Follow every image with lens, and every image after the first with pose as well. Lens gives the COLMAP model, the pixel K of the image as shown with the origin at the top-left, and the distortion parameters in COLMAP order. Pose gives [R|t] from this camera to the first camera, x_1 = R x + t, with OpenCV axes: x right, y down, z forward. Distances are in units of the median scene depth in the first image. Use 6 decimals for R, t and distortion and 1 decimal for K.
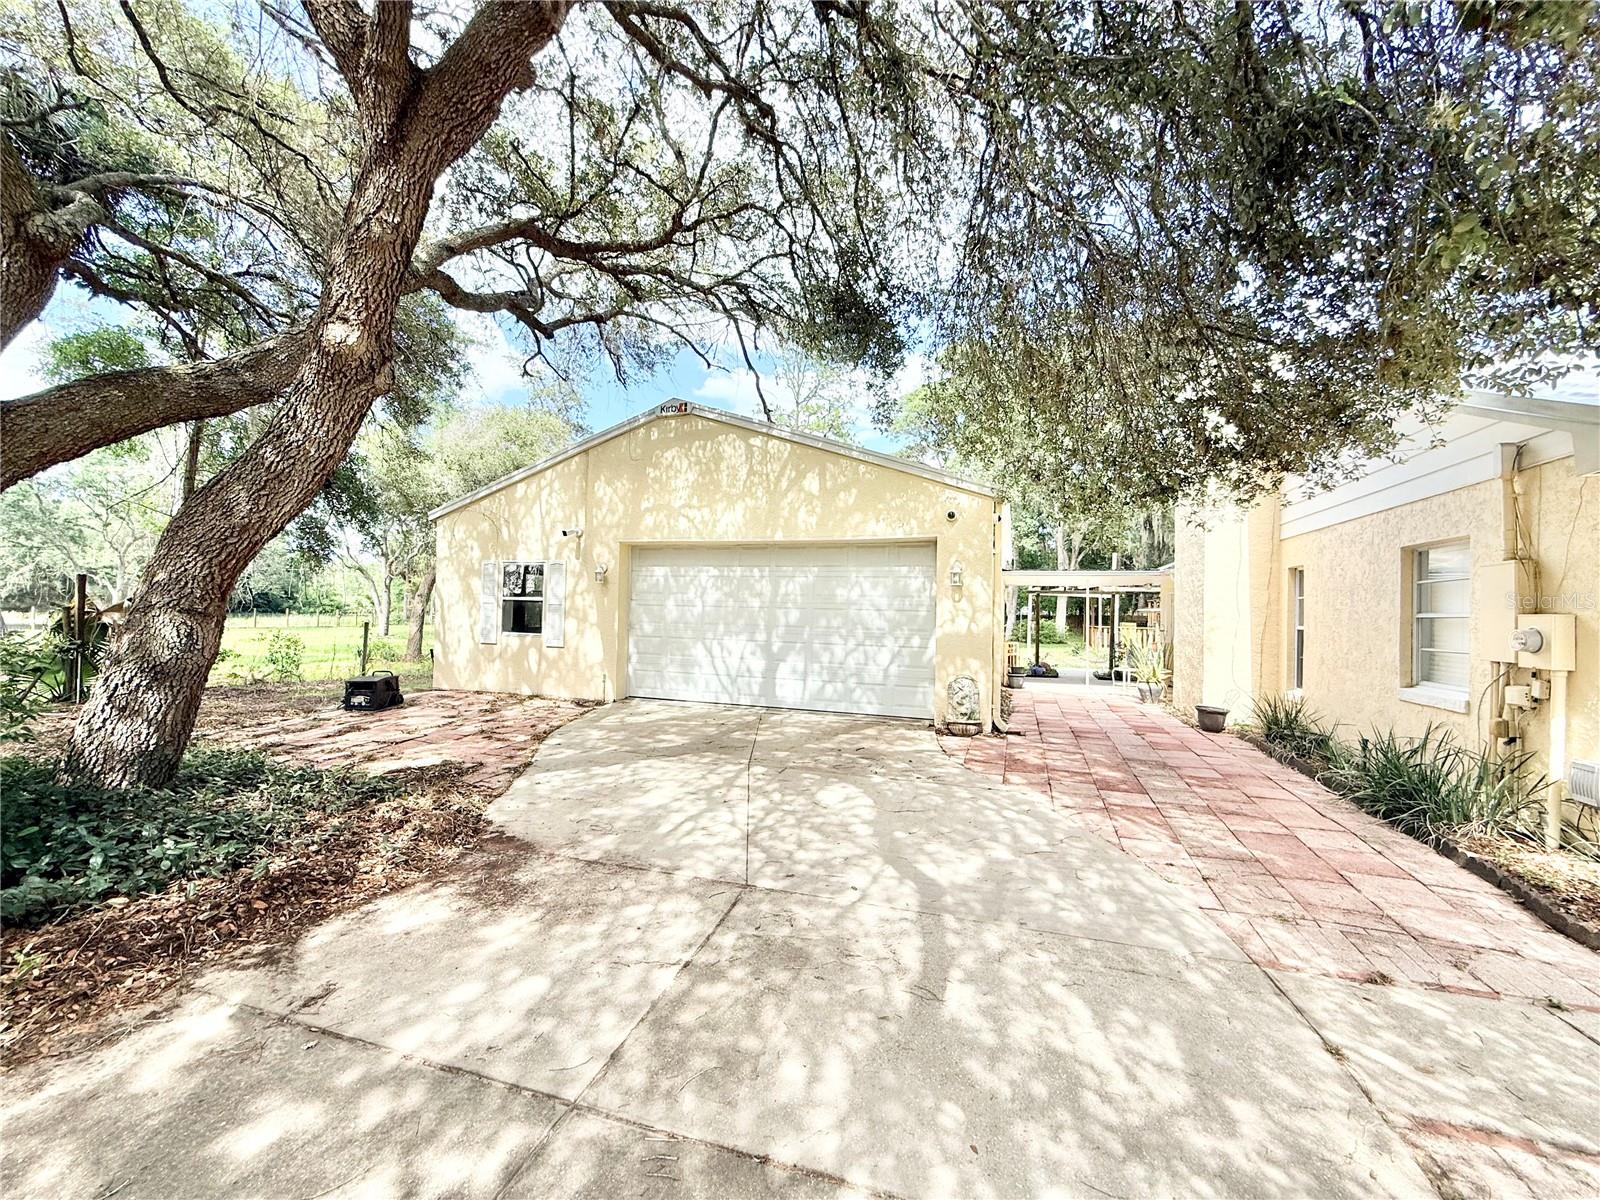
lens RADIAL K [[636.9, 0, 803.6], [0, 636.9, 603.6], [0, 0, 1]] dist [-0.002232, 0.000532]
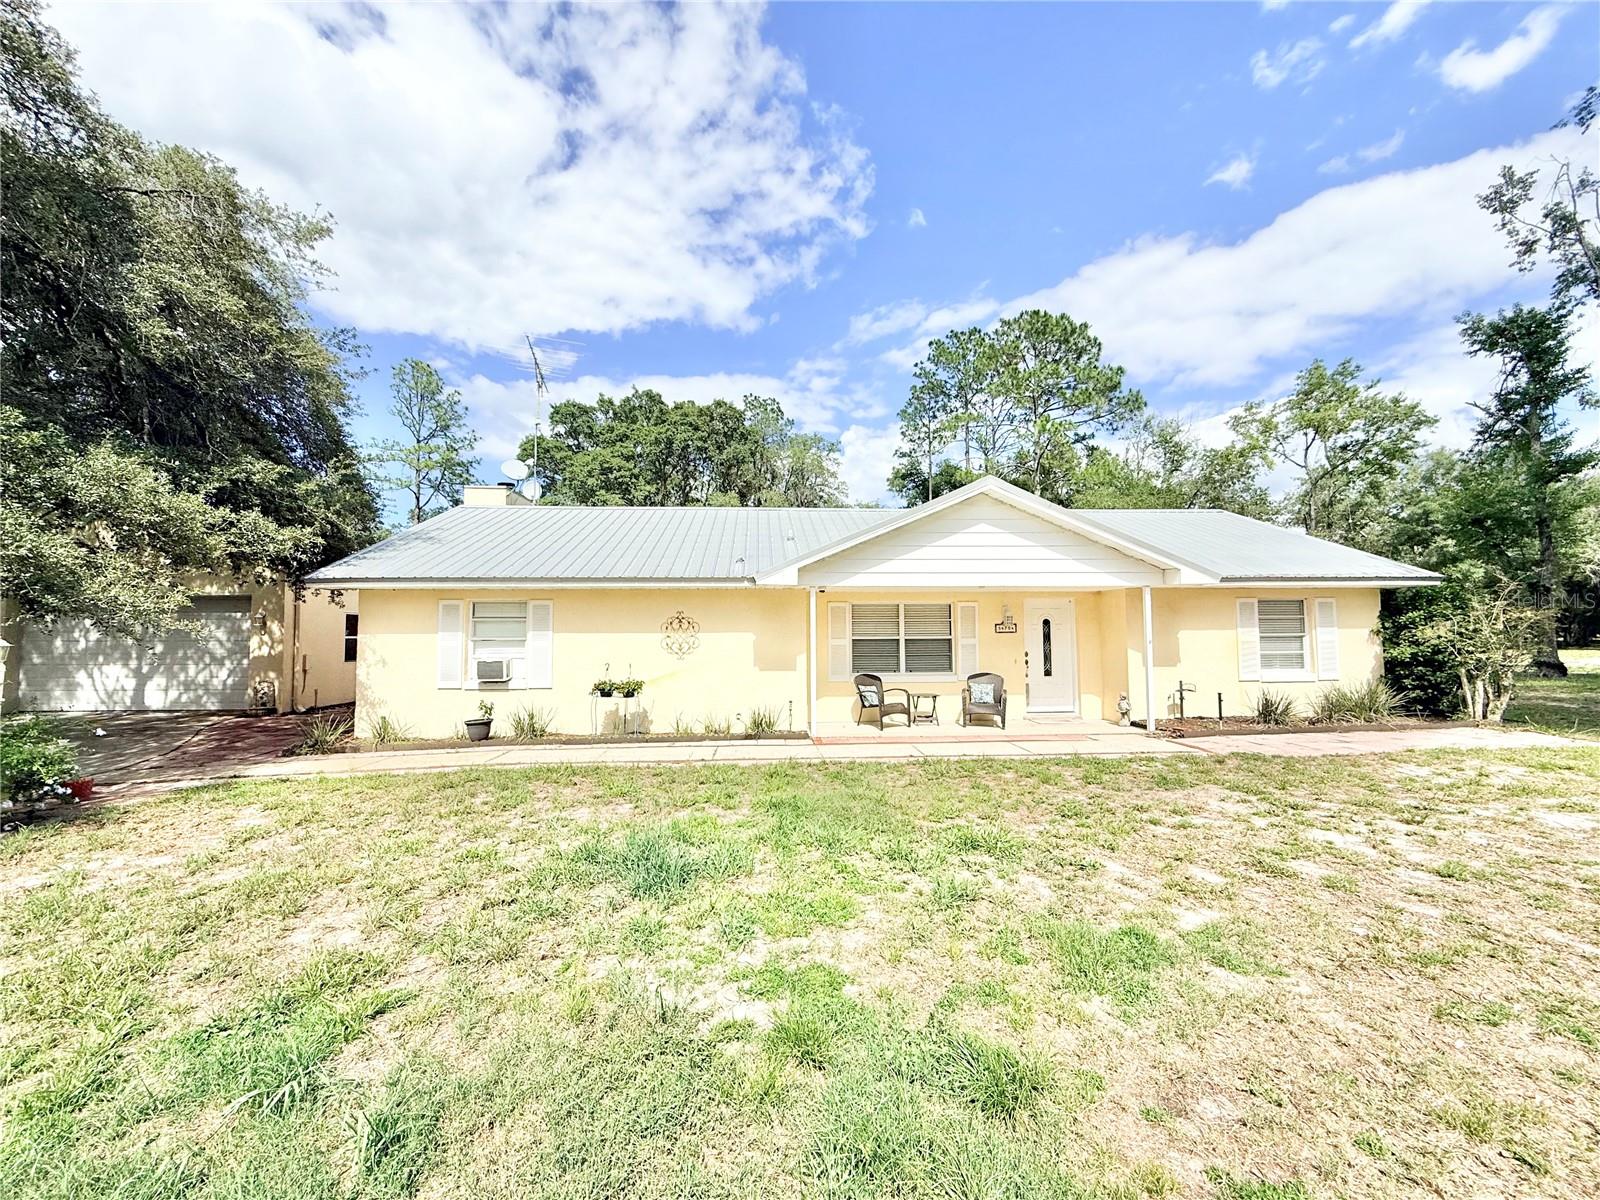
lens RADIAL K [[636.9, 0, 791.9], [0, 636.9, 601.7], [0, 0, 1]] dist [-0.002232, 0.000532]
pose [[0.931866, -0.004968, 0.362768, 0.767274], [0.018179, 0.999290, -0.033012, -0.011706], [-0.362347, 0.037357, 0.931294, -0.828867]]
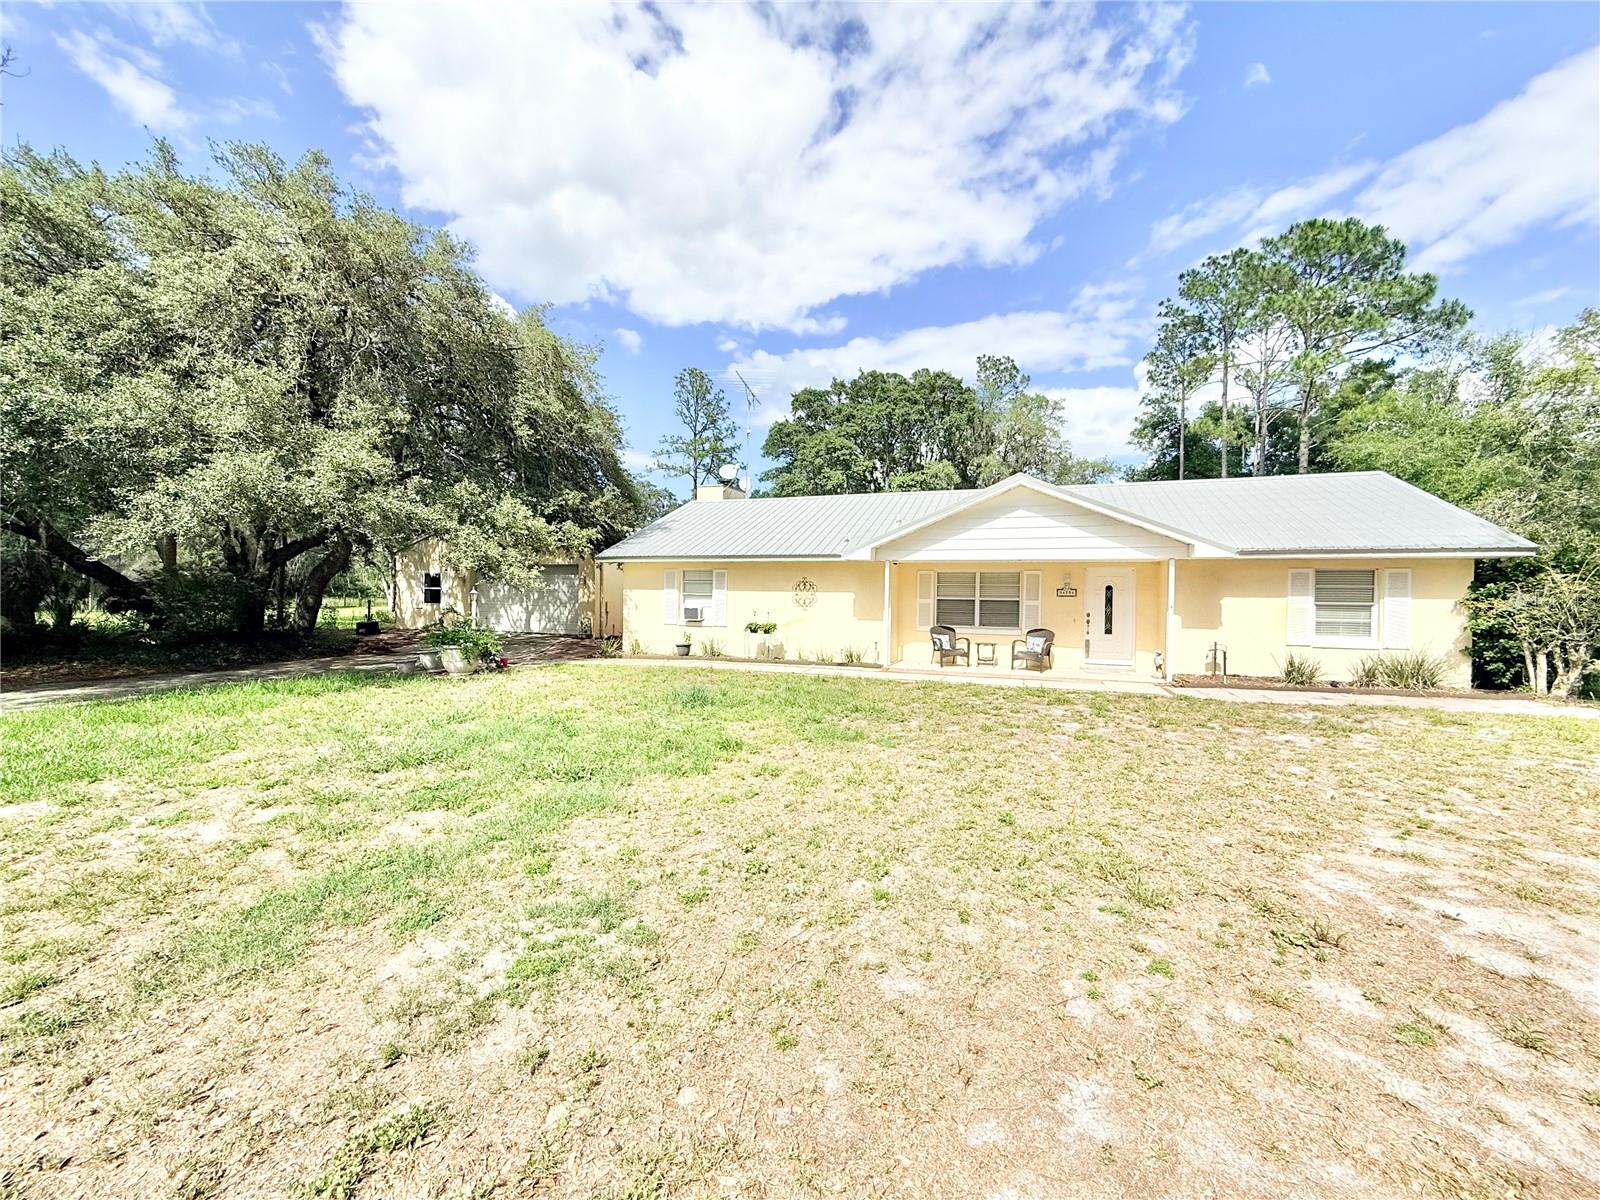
lens RADIAL K [[636.9, 0, 793.1], [0, 636.9, 603.8], [0, 0, 1]] dist [-0.002232, 0.000532]
pose [[0.999174, -0.005590, -0.040241, 1.015738], [0.006829, 0.999505, 0.030715, -0.017838], [0.040049, -0.030964, 0.998718, -1.319785]]
